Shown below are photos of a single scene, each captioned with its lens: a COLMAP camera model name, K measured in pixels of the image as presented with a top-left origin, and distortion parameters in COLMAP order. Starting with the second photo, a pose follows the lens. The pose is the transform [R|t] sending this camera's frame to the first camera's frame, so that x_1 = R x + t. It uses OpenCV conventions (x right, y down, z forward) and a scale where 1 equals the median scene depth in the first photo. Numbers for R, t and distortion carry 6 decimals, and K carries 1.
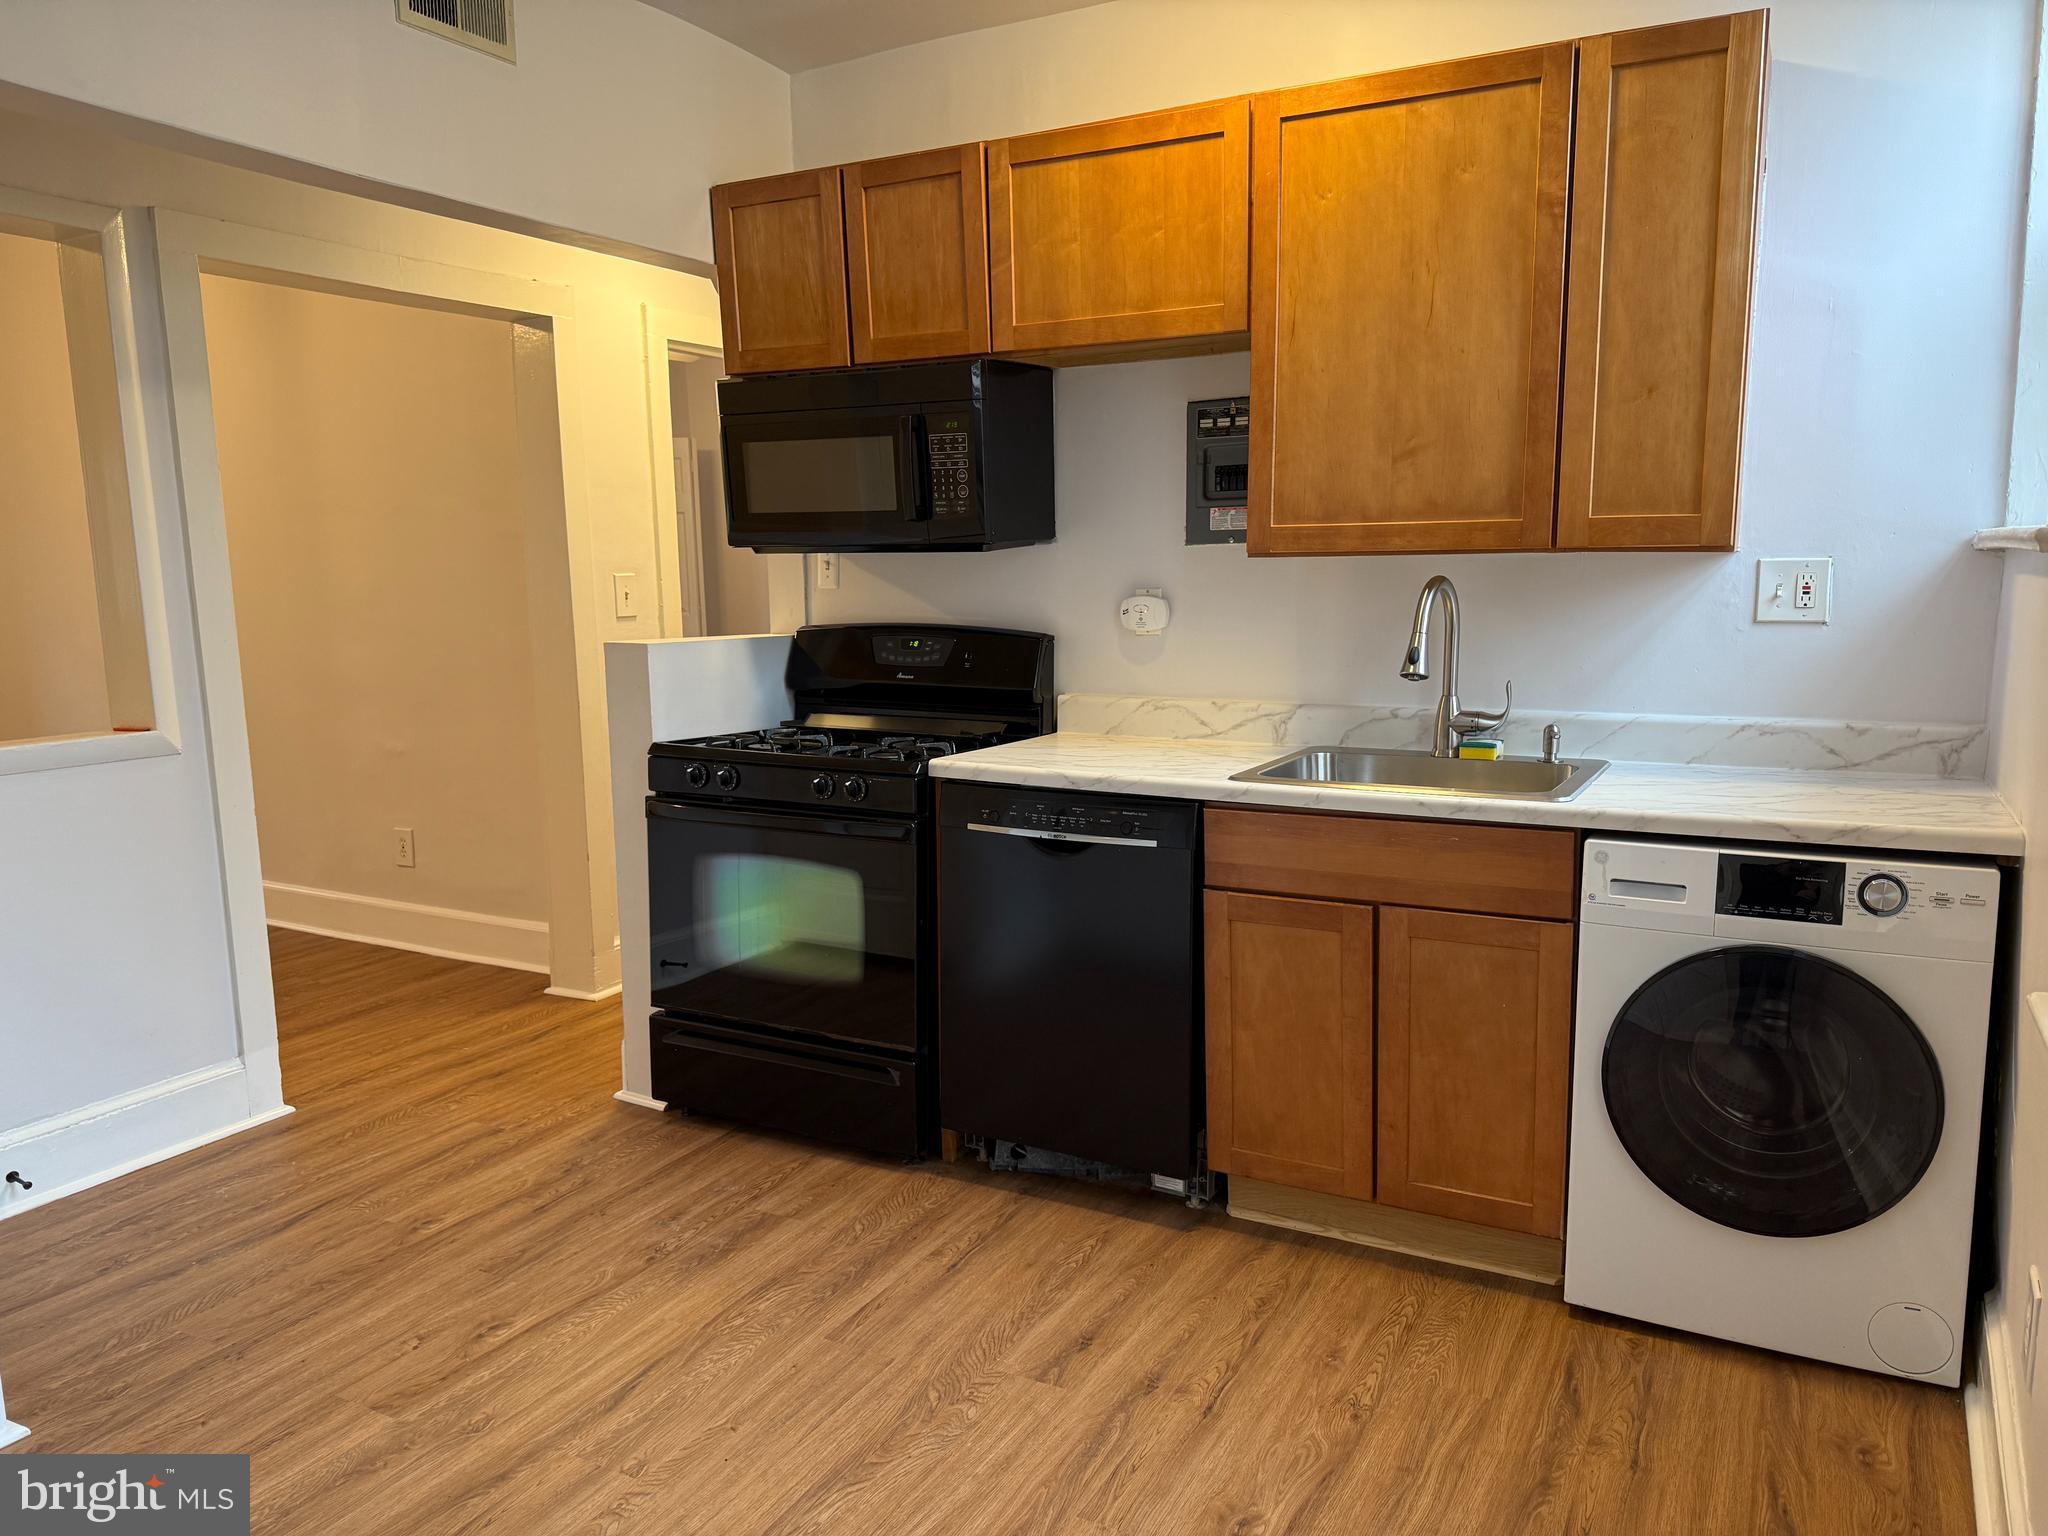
lens RADIAL K [[1455.4, 0, 1021.9], [0, 1455.4, 769.0], [0, 0, 1]] dist [0.058376, -0.047708]
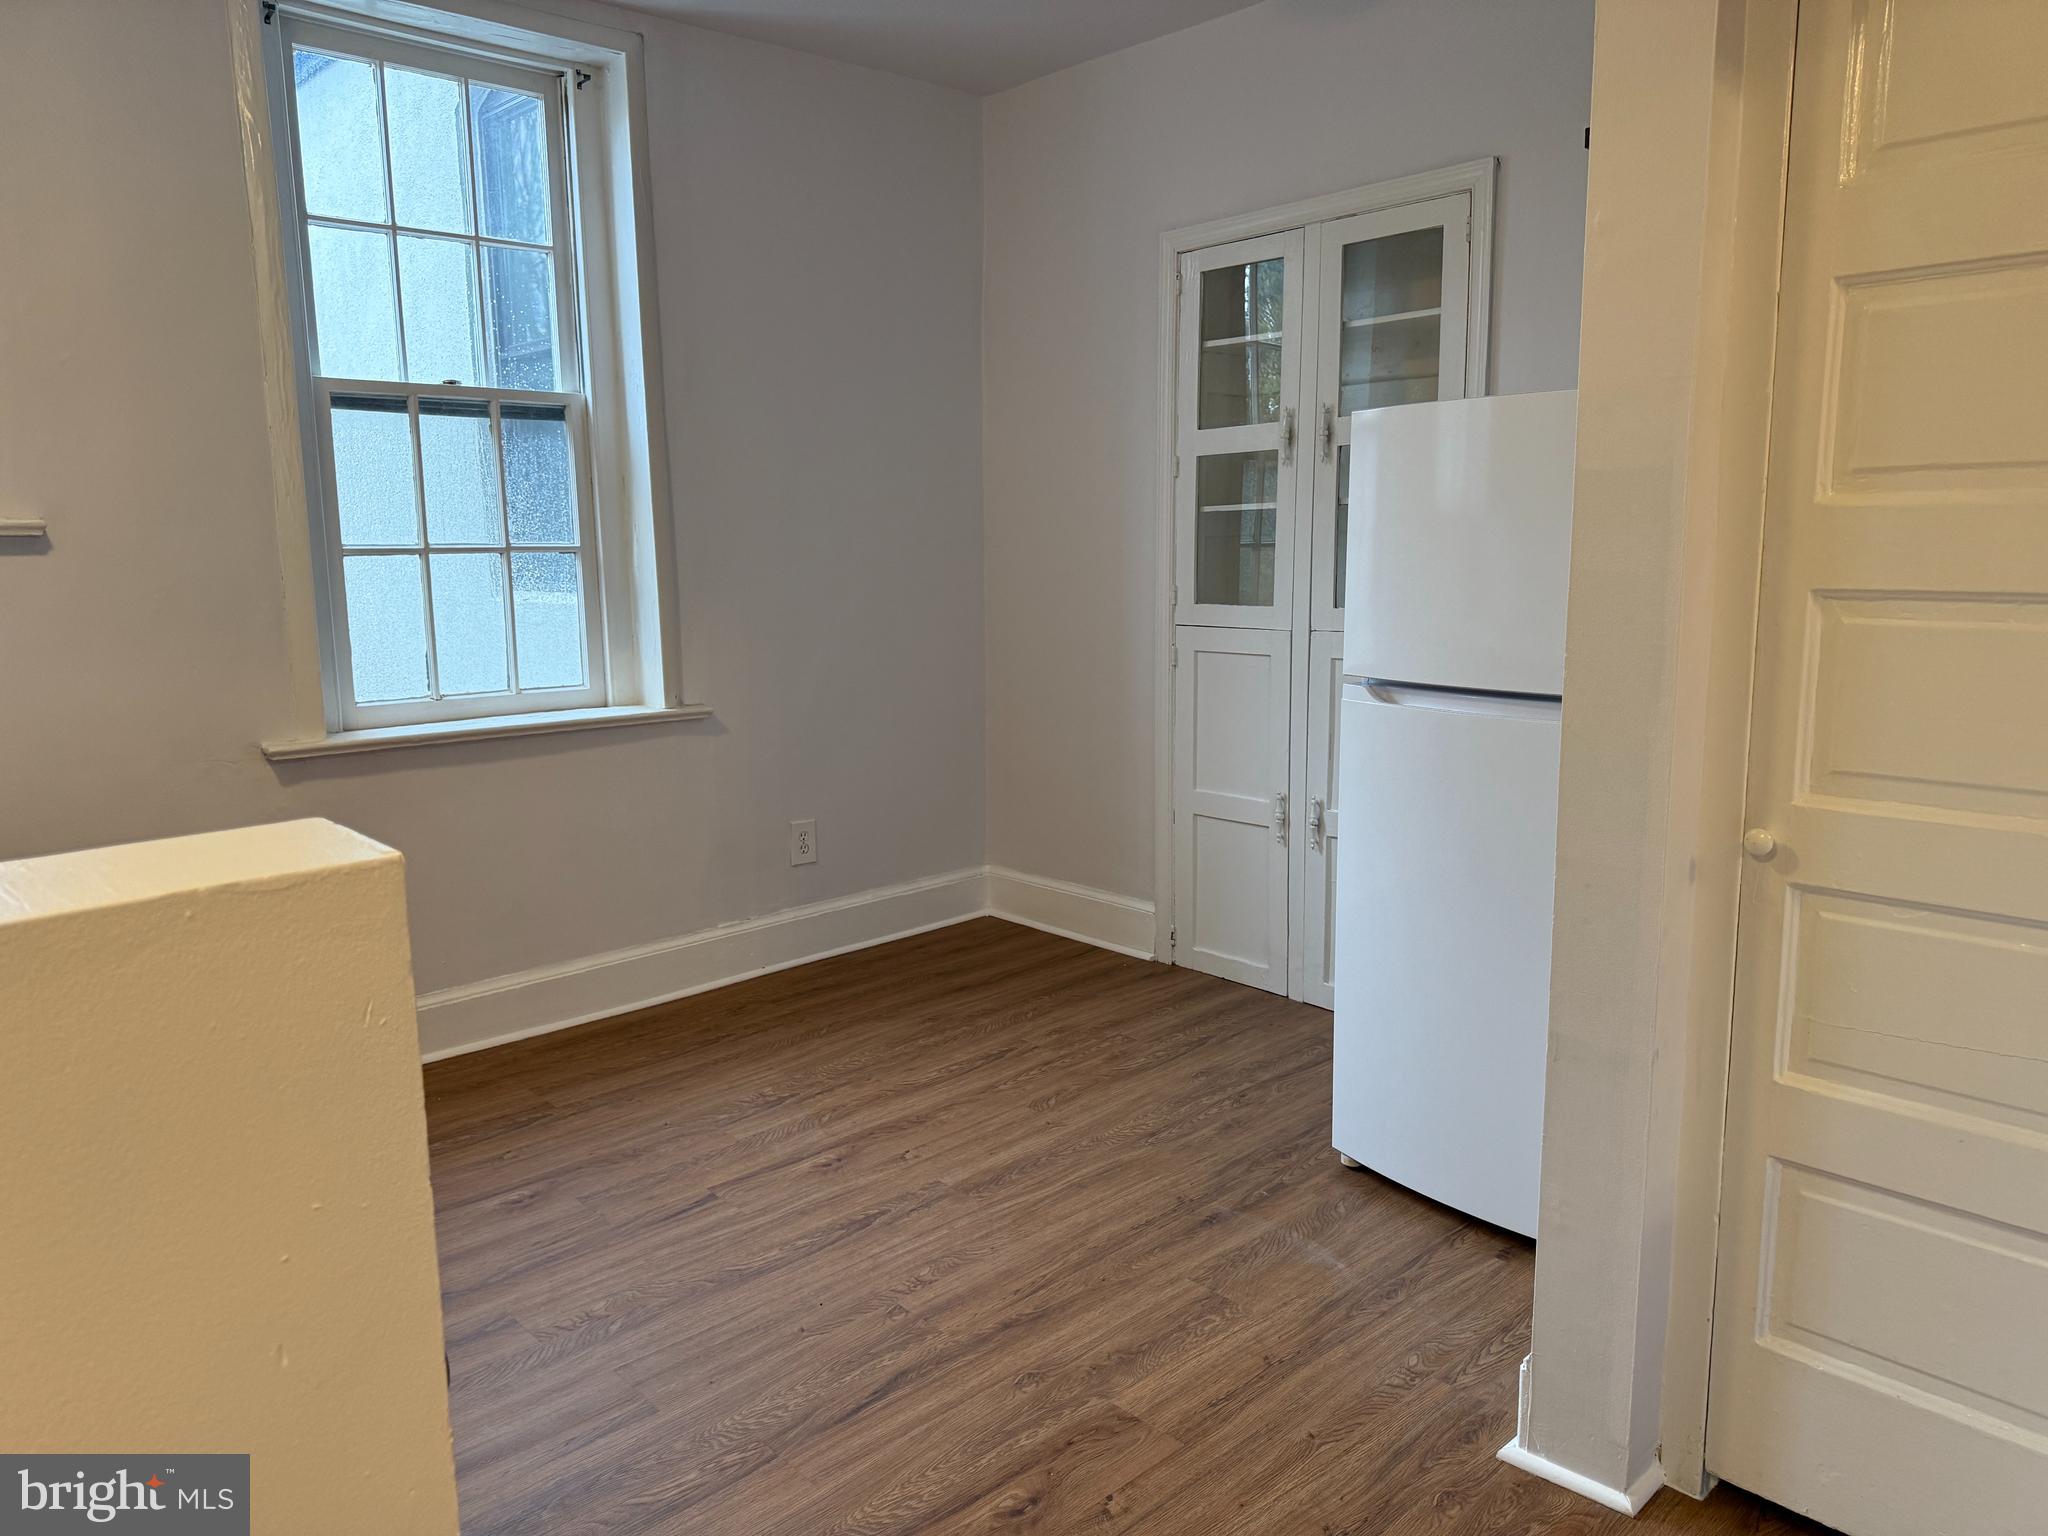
lens RADIAL K [[1455.4, 0, 1020.0], [0, 1455.4, 778.9], [0, 0, 1]] dist [0.058376, -0.047708]
pose [[-0.946158, -0.025488, 0.322701, -0.663299], [0.074787, 0.952713, 0.294525, -0.227444], [-0.314949, 0.302801, -0.899510, 1.747819]]
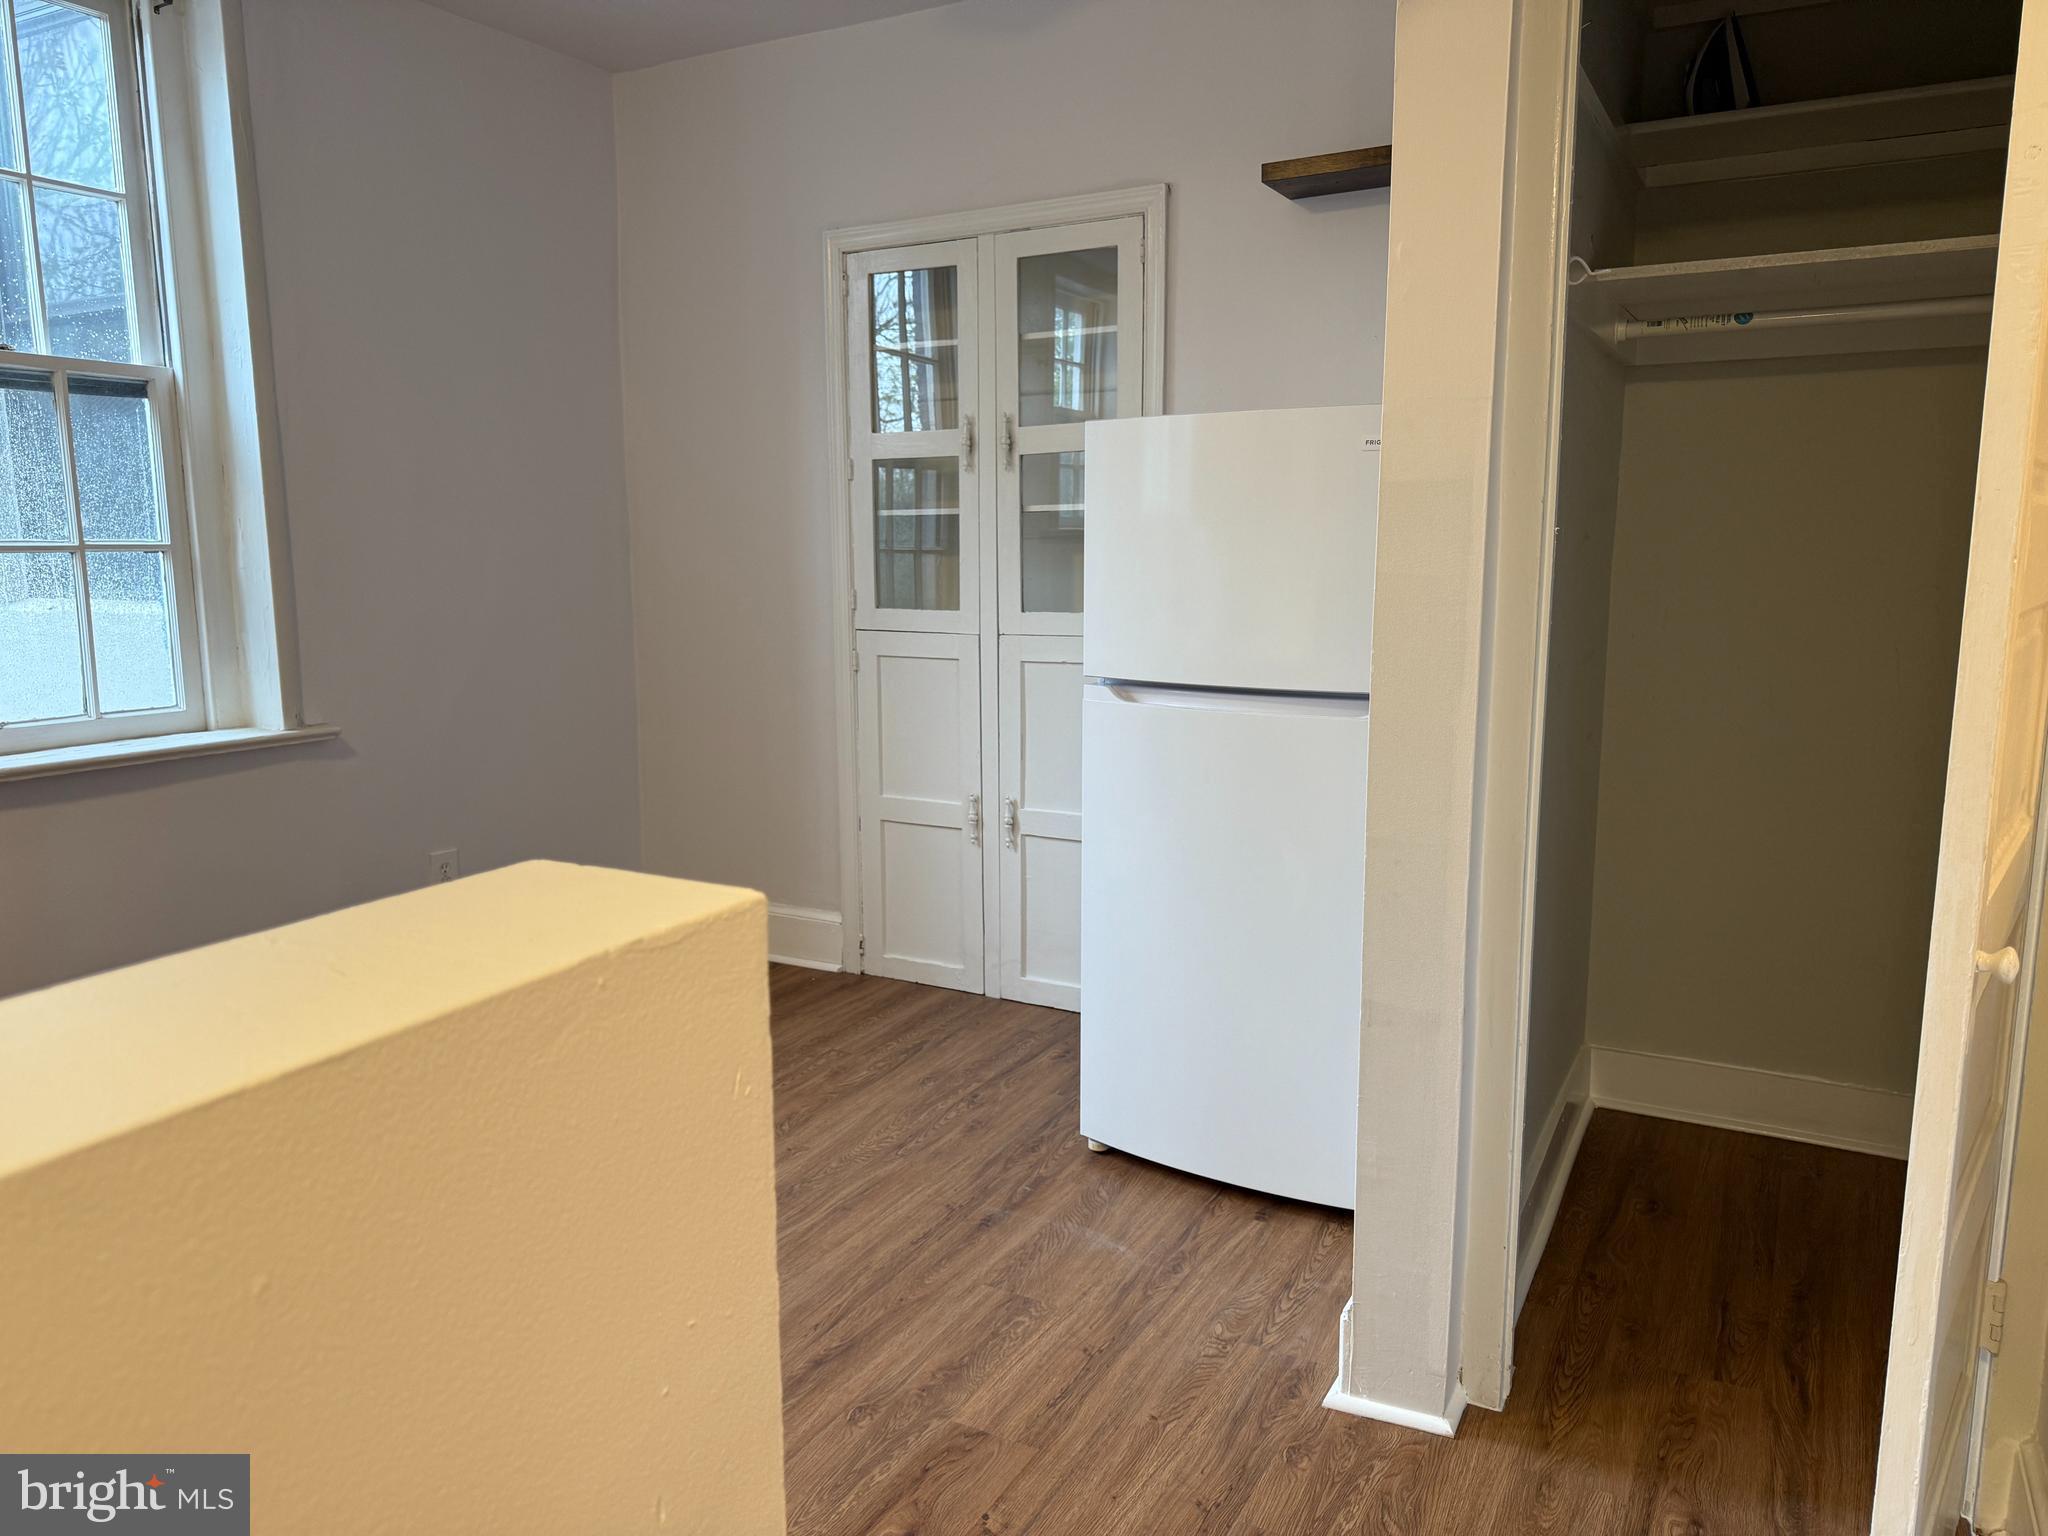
lens RADIAL K [[1455.4, 0, 1013.5], [0, 1455.4, 779.9], [0, 0, 1]] dist [0.058376, -0.047708]
pose [[-0.999690, 0.019086, 0.015982, -0.484432], [0.023062, 0.951802, 0.305845, -0.229194], [-0.009374, 0.306119, -0.951947, 1.757811]]
